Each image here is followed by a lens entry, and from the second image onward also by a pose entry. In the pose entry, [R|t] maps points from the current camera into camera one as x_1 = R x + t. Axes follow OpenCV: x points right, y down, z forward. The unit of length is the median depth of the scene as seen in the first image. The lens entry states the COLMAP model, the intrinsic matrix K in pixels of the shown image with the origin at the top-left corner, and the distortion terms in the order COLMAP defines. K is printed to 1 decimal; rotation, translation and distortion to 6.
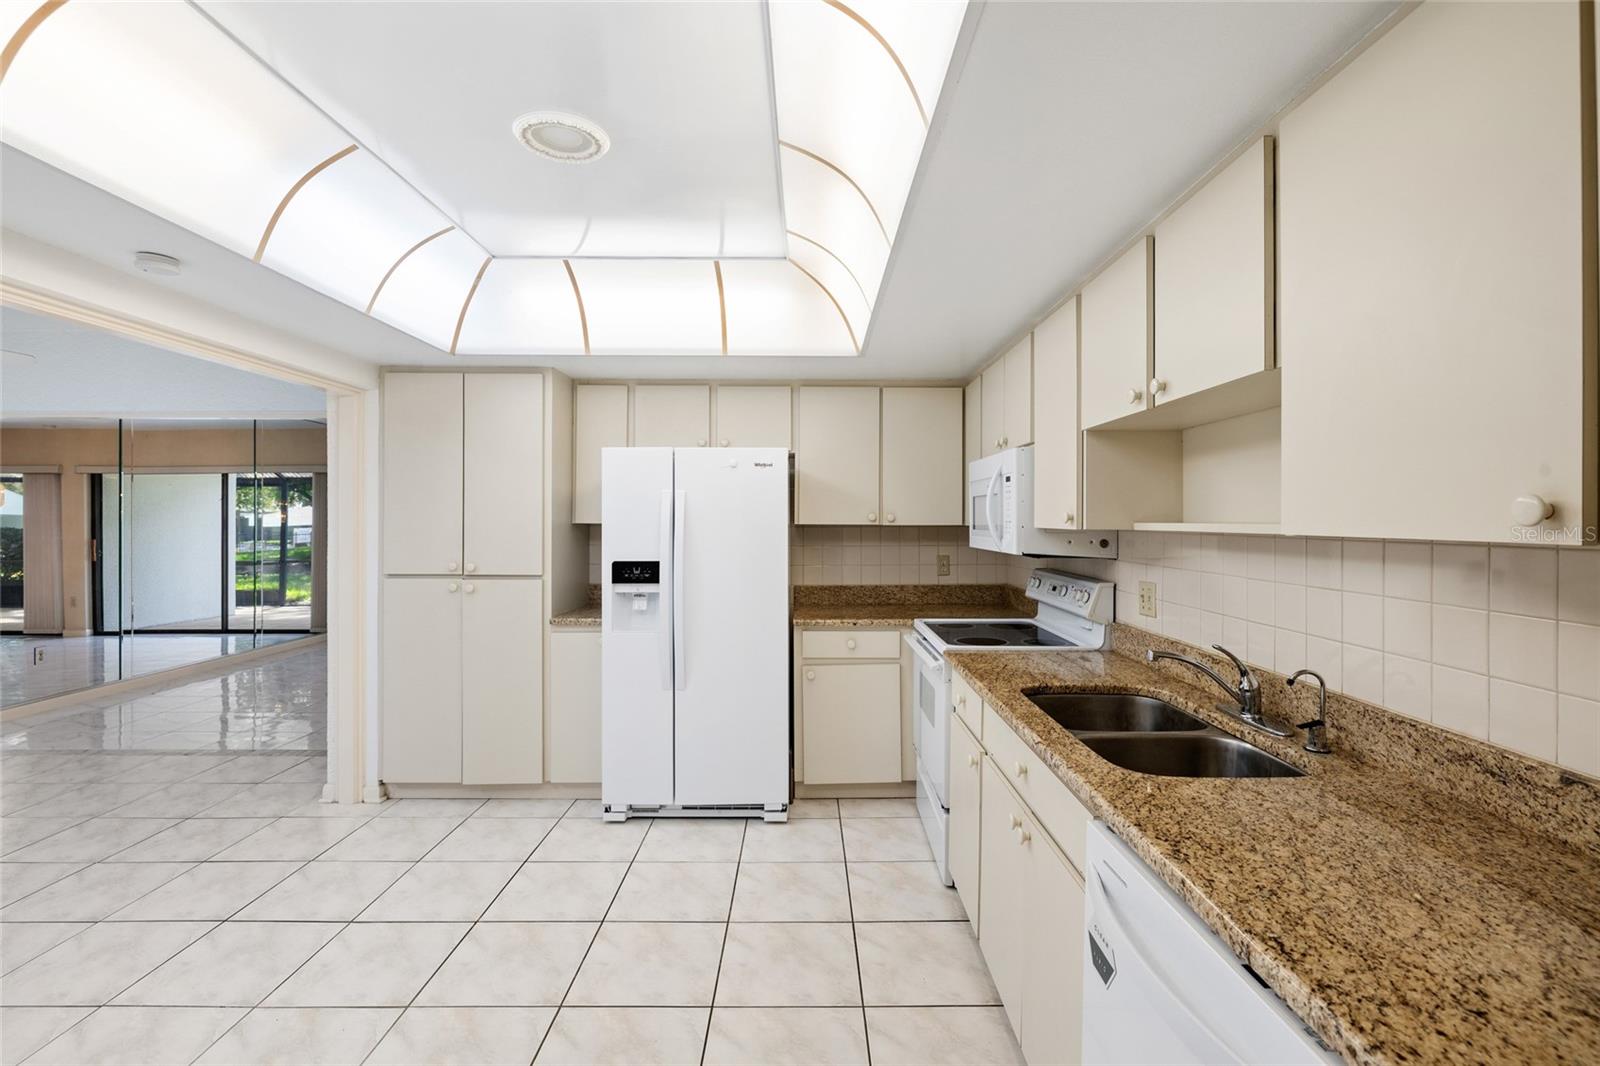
lens RADIAL K [[716.2, 0, 797.4], [0, 716.2, 515.8], [0, 0, 1]] dist [-0.004493, 0.000285]
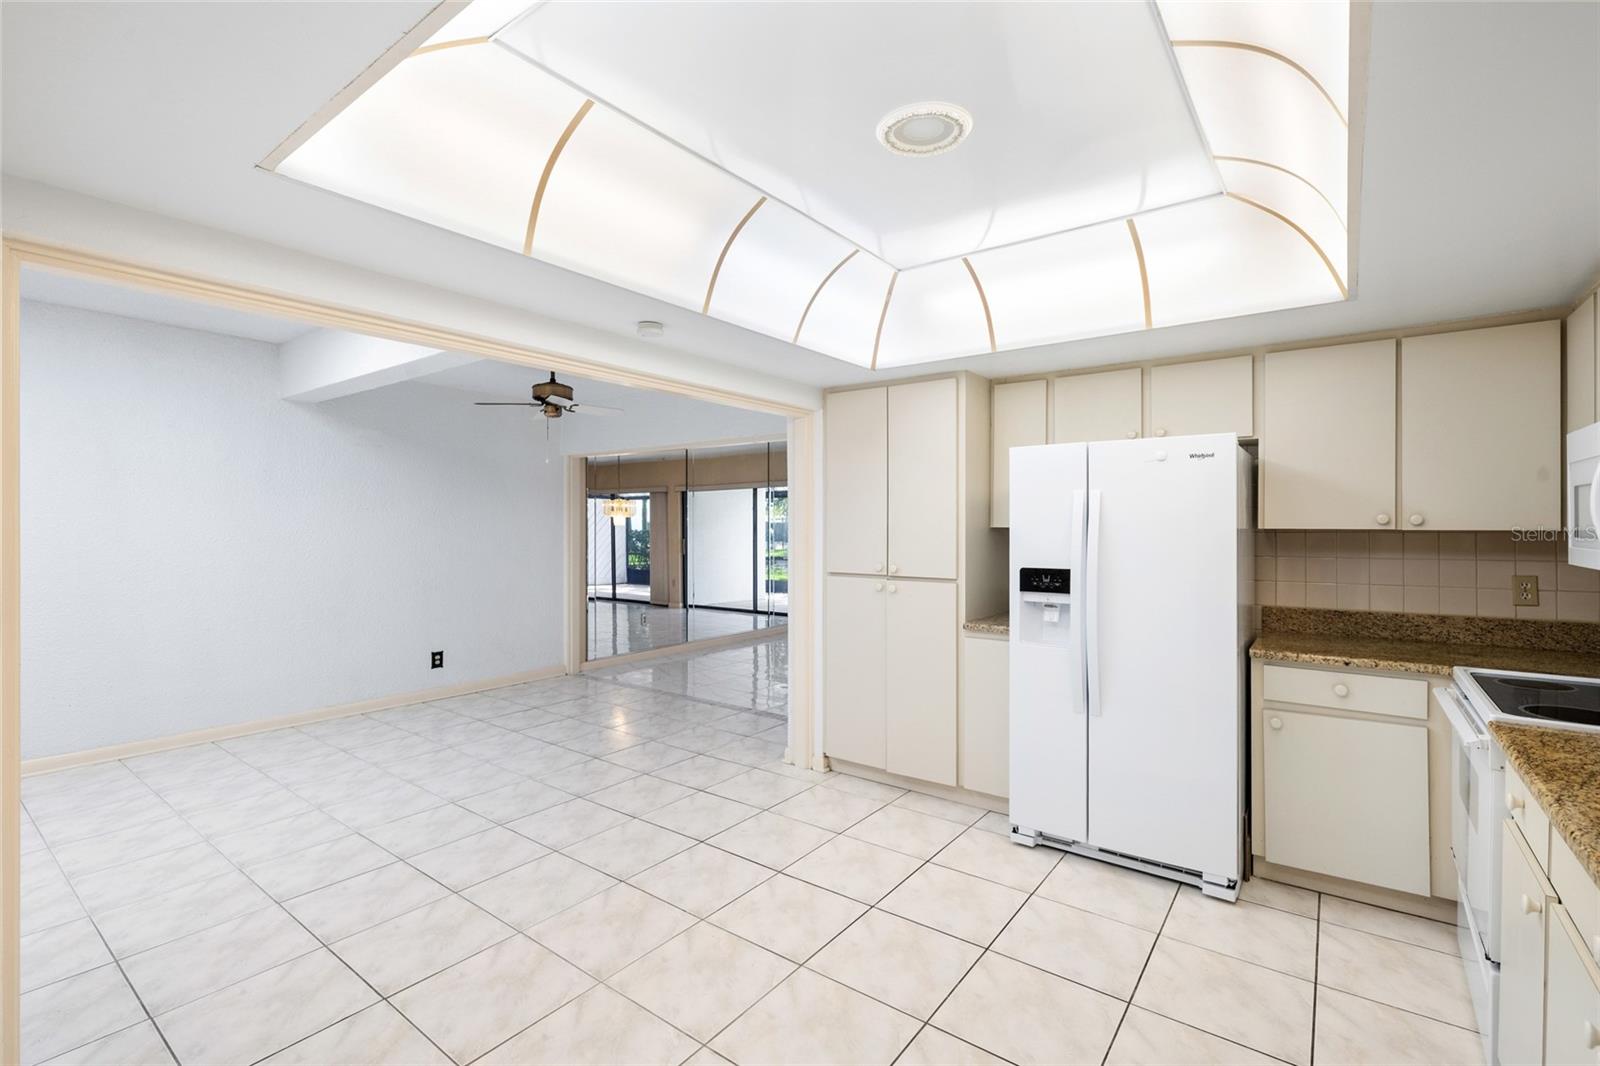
lens RADIAL K [[709.8, 0, 798.7], [0, 709.8, 521.8], [0, 0, 1]] dist [-0.007552, 0.000759]
pose [[0.798545, -0.003844, -0.601922, 0.069427], [0.005129, 0.999987, 0.000418, 0.001350], [0.601913, -0.003421, 0.798554, 0.079182]]
